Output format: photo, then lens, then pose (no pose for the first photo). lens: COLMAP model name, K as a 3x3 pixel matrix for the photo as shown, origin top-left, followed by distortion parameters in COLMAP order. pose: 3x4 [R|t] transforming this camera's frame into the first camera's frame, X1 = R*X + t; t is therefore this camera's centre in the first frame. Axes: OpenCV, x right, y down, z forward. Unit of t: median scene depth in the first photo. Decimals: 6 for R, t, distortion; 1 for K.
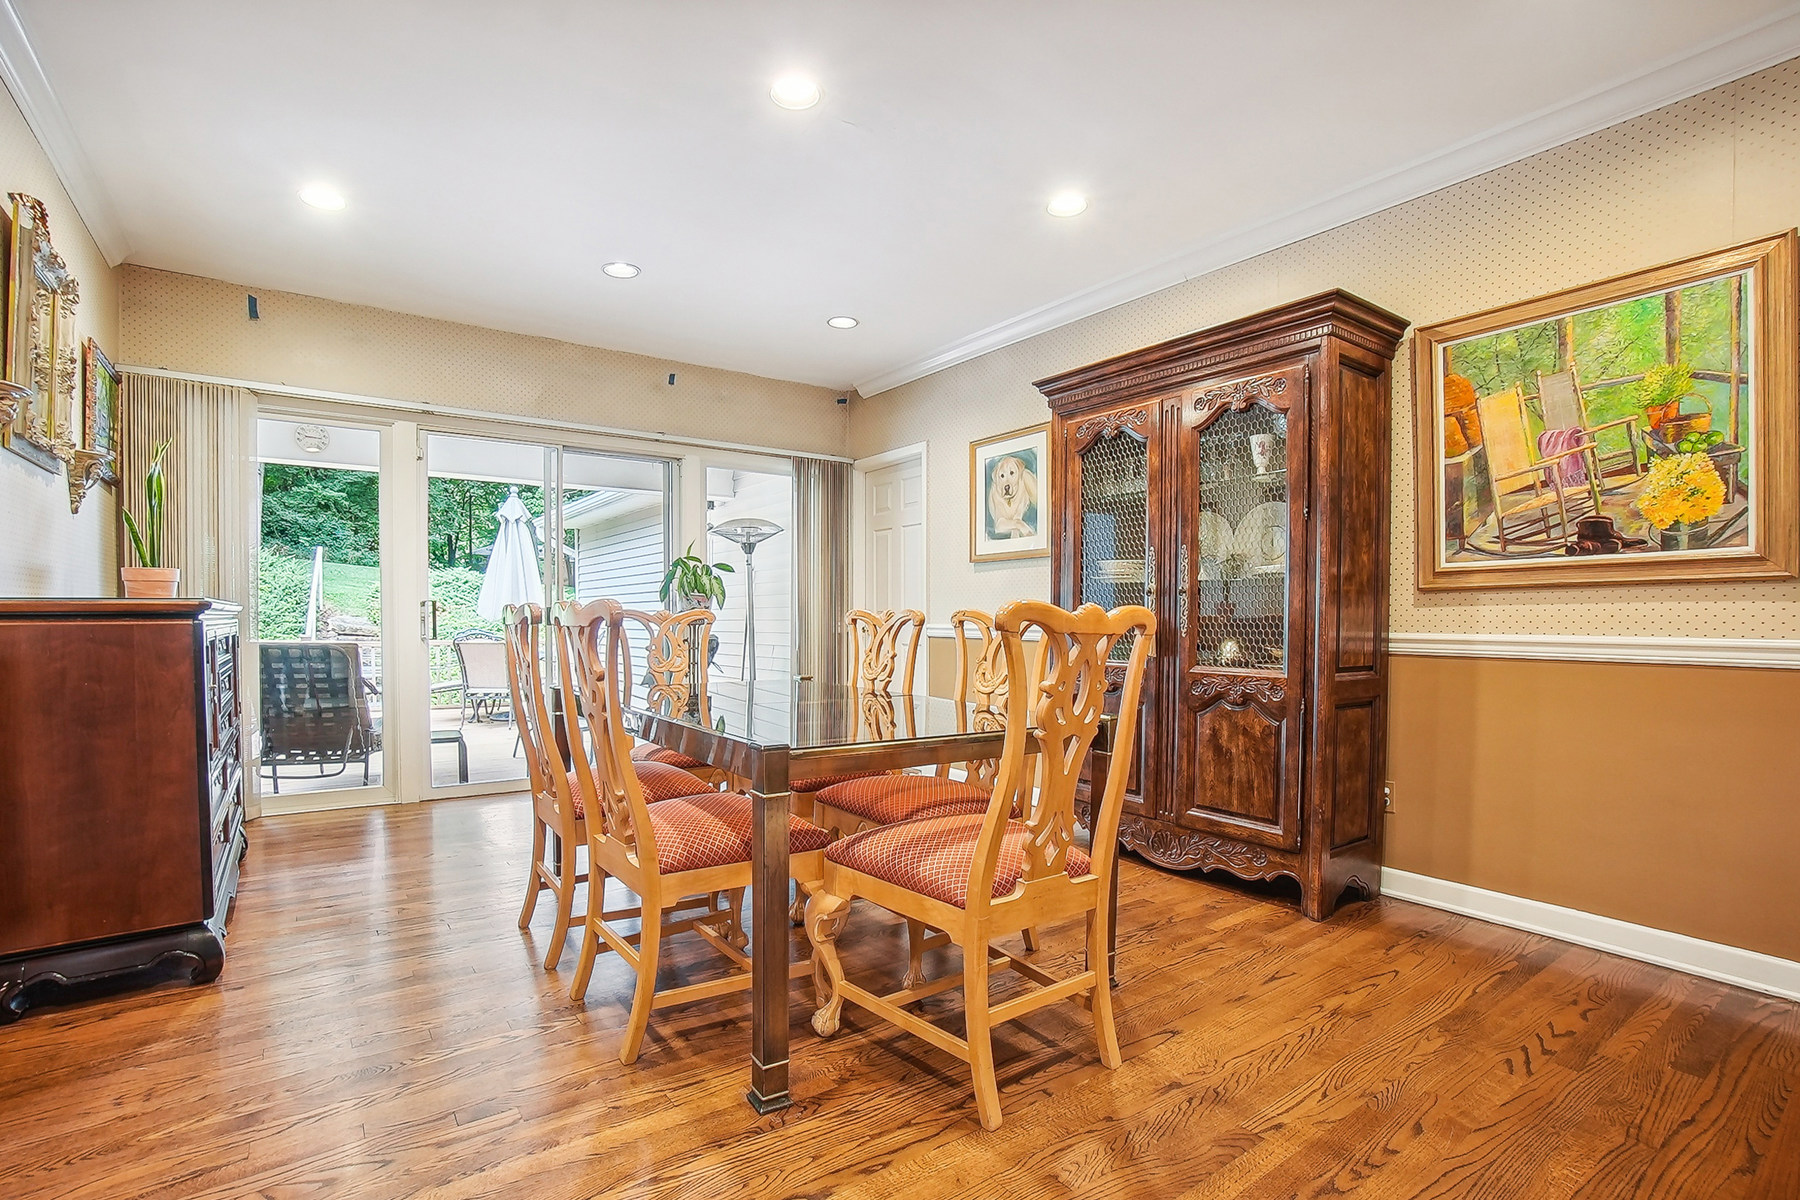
lens RADIAL K [[821.4, 0, 899.8], [0, 821.4, 609.8], [0, 0, 1]] dist [-0.012320, 0.000458]
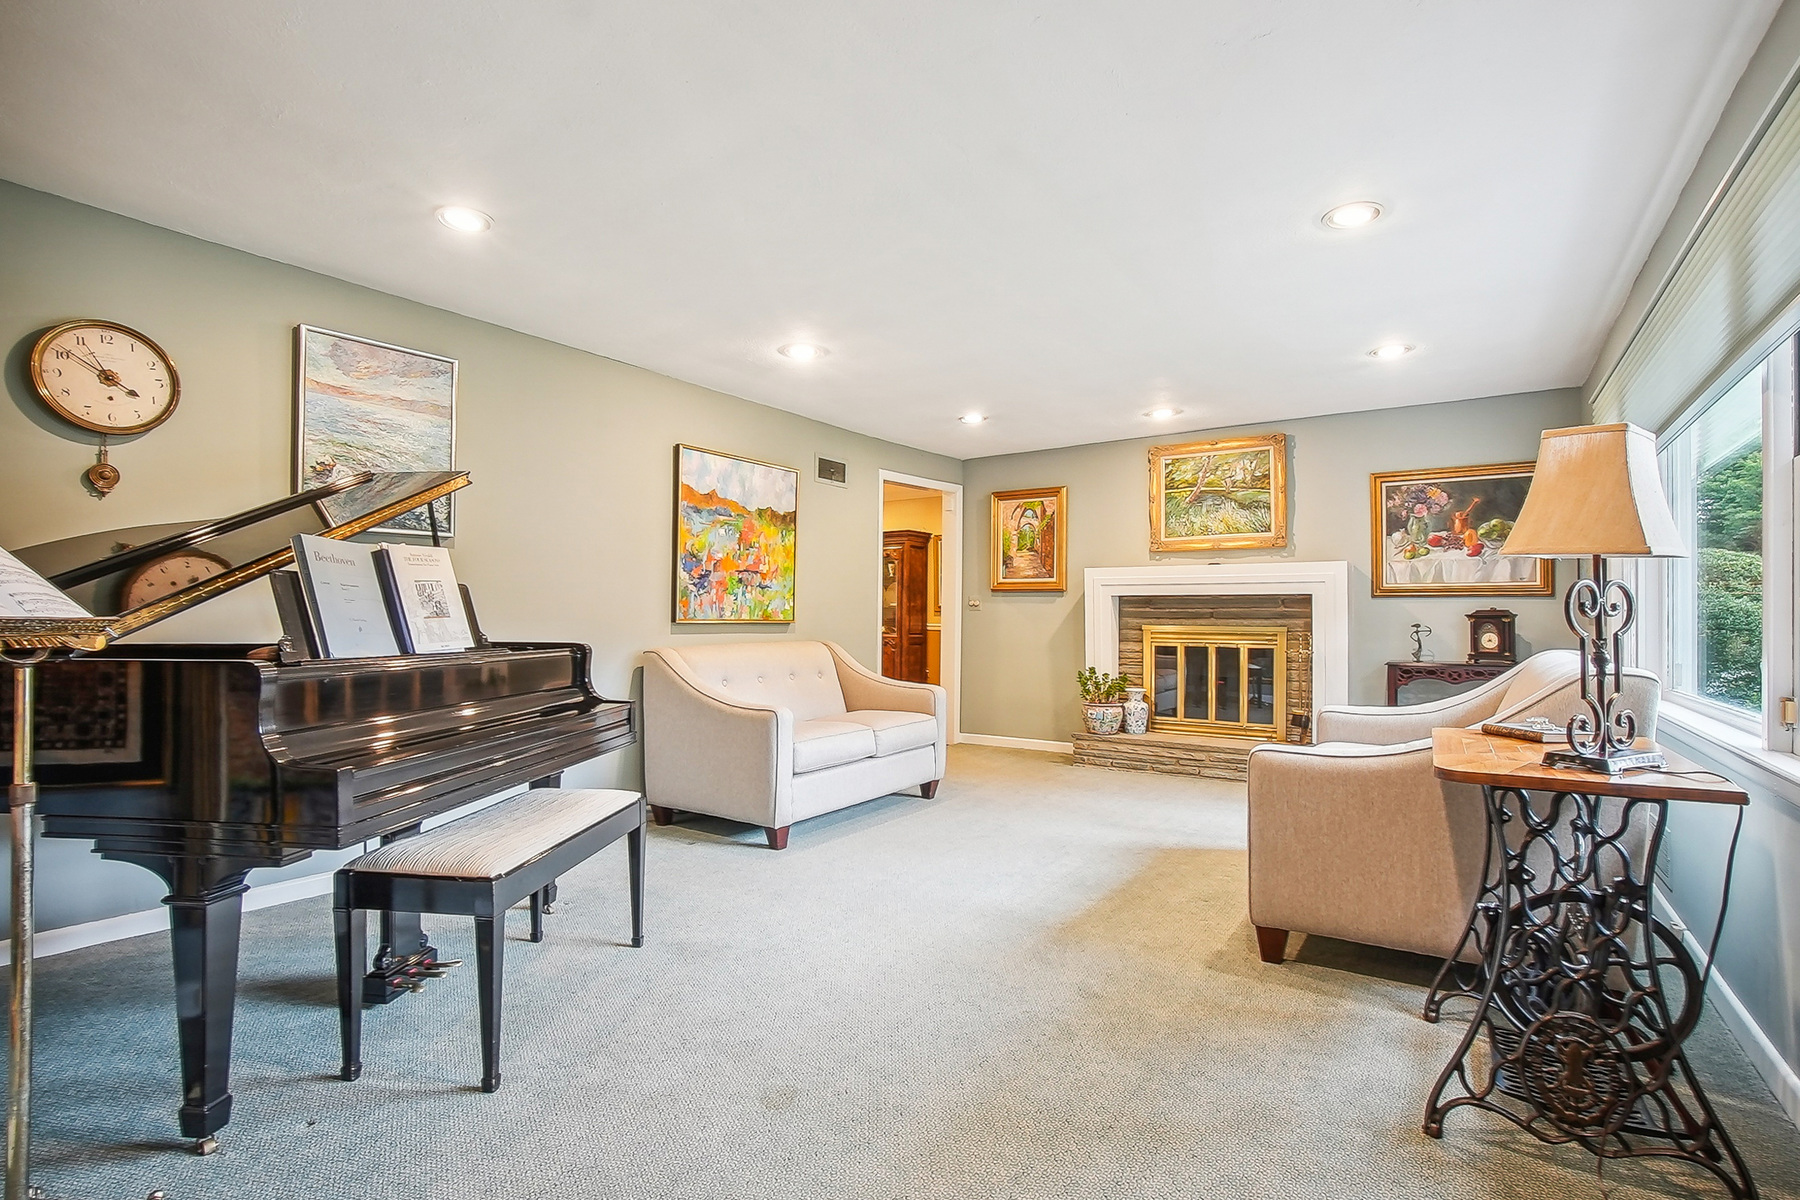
lens RADIAL K [[821.4, 0, 900.1], [0, 821.4, 605.9], [0, 0, 1]] dist [-0.012320, 0.000458]
pose [[0.943507, 0.011339, 0.331159, -0.656263], [-0.008816, 0.999920, -0.009119, -0.013942], [-0.331236, 0.005684, 0.943531, -2.251815]]
